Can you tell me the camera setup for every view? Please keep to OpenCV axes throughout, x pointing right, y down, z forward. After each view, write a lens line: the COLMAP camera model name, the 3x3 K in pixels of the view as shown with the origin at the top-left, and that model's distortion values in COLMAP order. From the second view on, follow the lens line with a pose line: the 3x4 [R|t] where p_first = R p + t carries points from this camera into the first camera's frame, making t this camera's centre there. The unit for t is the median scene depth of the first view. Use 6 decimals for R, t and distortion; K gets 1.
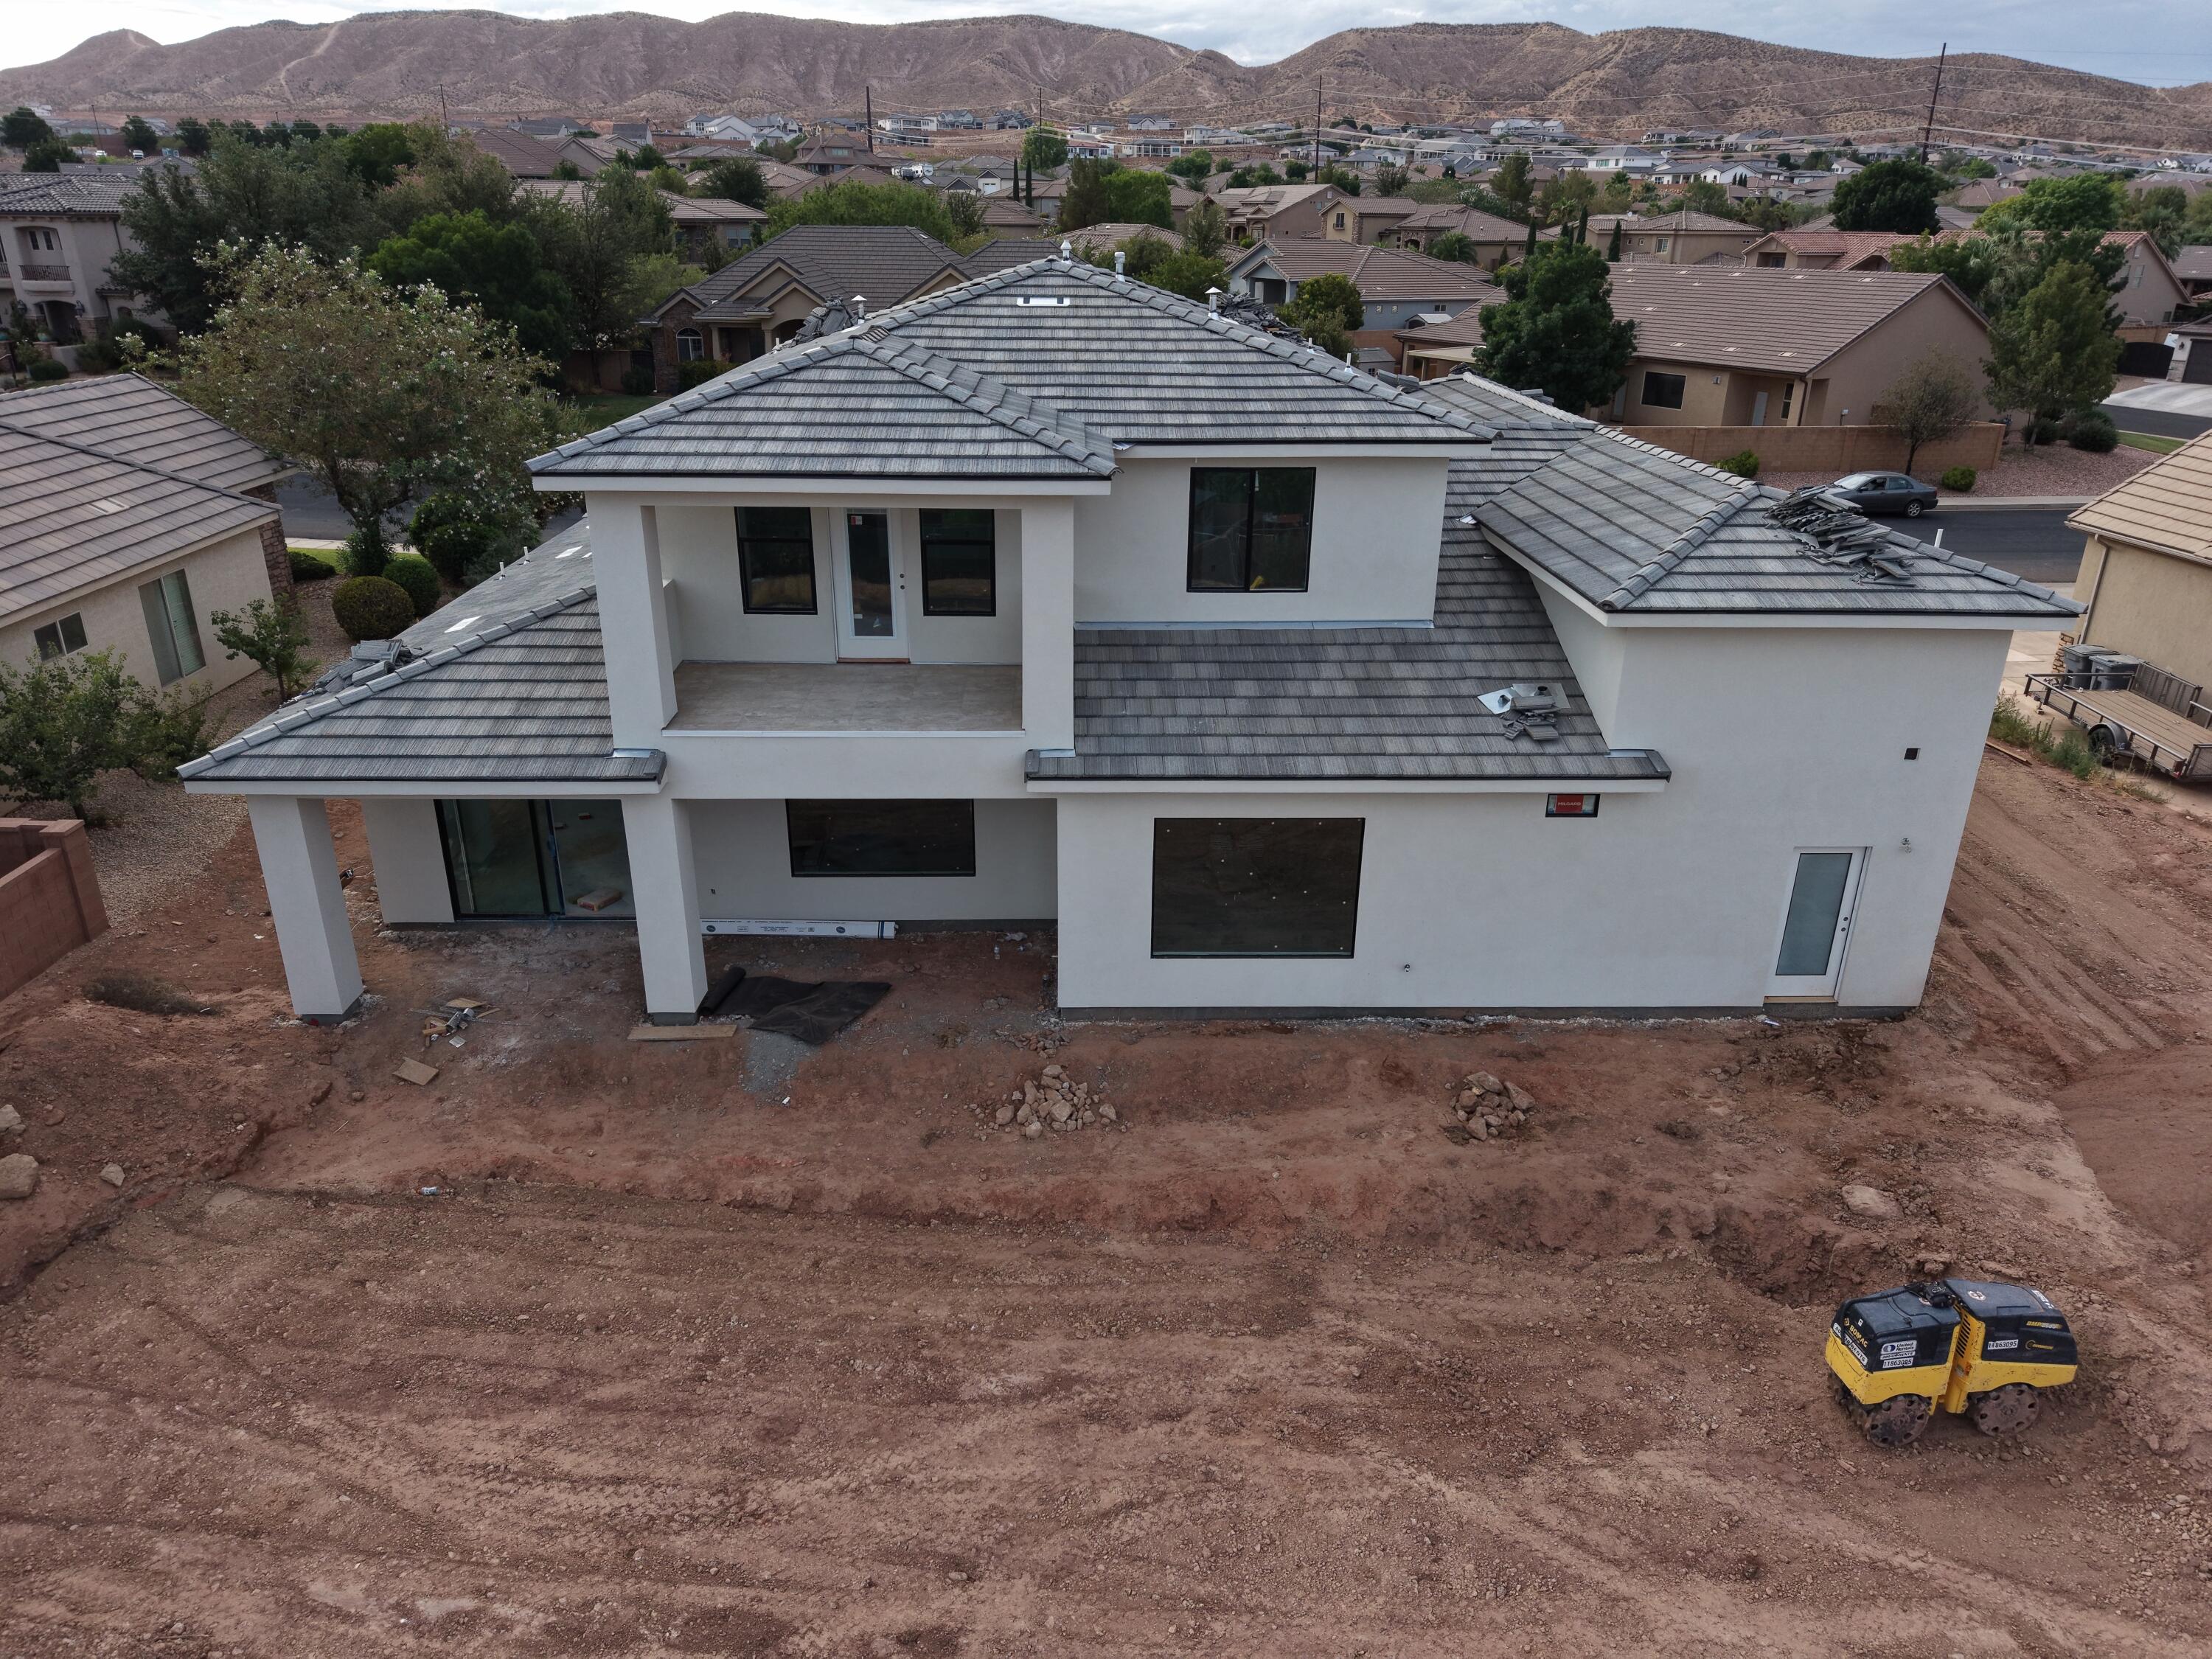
lens RADIAL K [[1530.6, 0, 1105.5], [0, 1530.6, 884.7], [0, 0, 1]] dist [-0.002411, 0.000974]
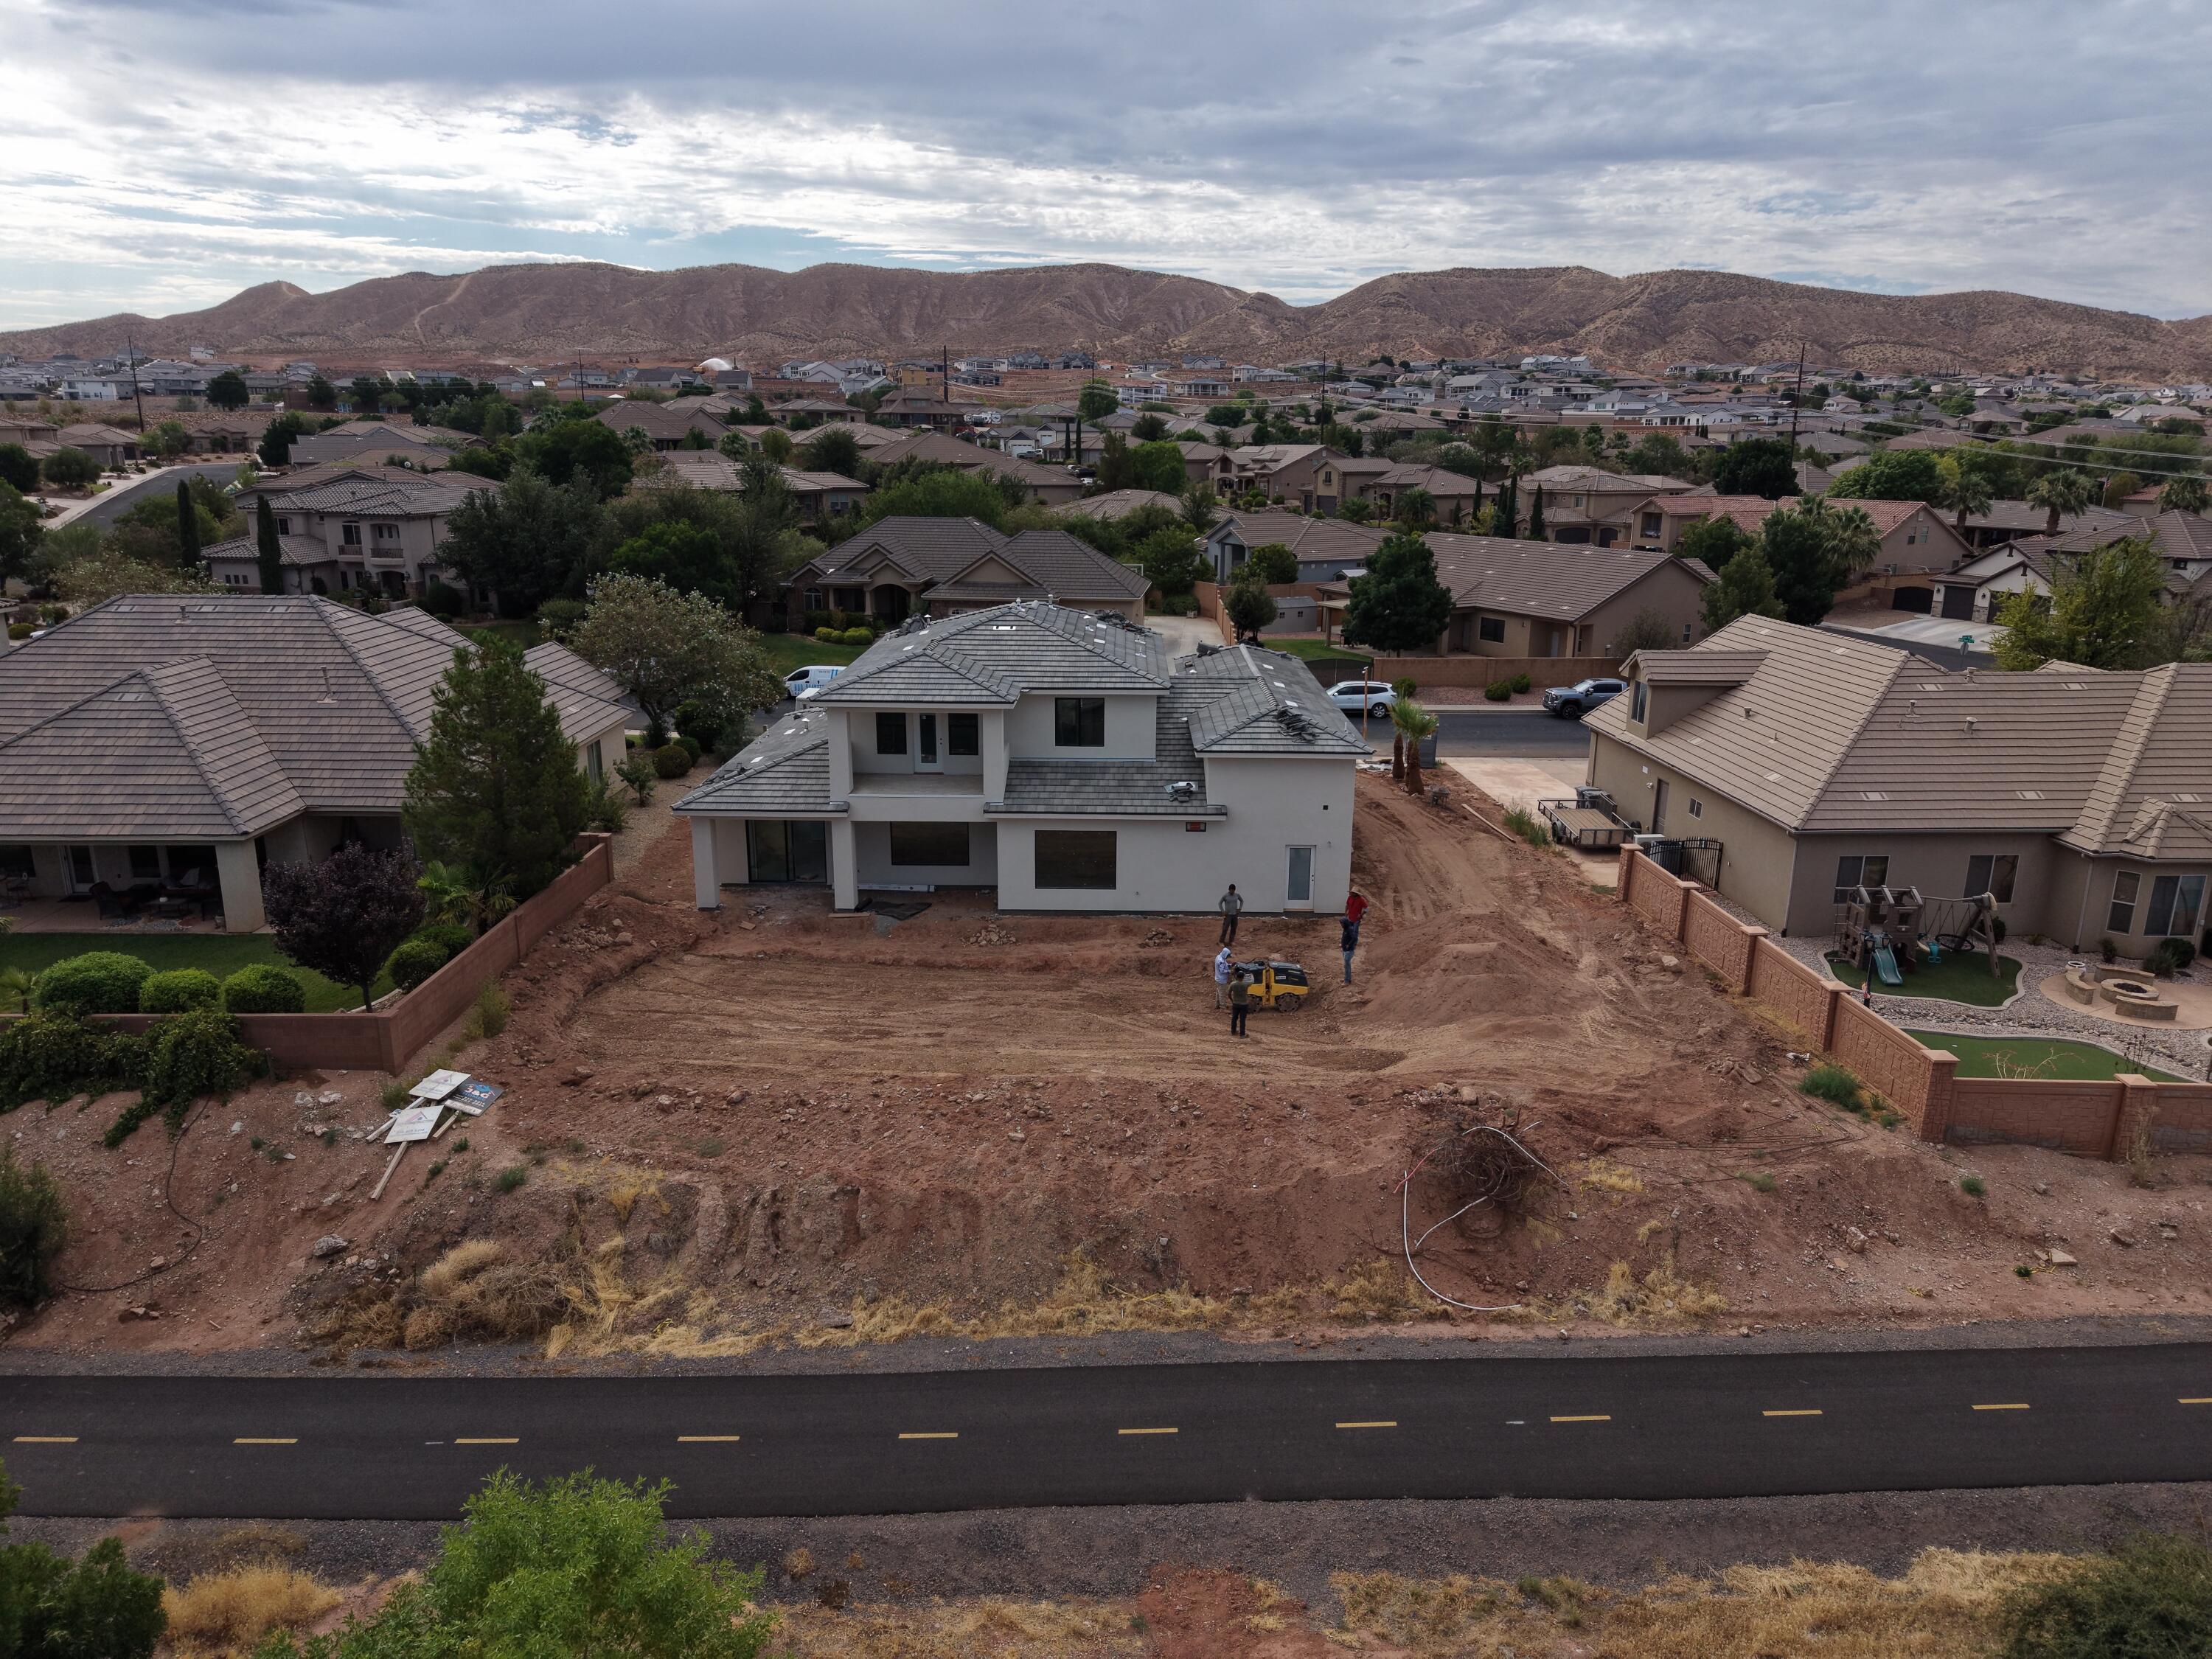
lens RADIAL K [[1530.6, 0, 1105.5], [0, 1530.6, 884.7], [0, 0, 1]] dist [-0.002411, 0.000974]
pose [[0.999181, 0.007948, -0.039672, 0.067143], [-0.012859, 0.992061, -0.125095, 0.097027], [0.038363, 0.125503, 0.991351, -0.407061]]
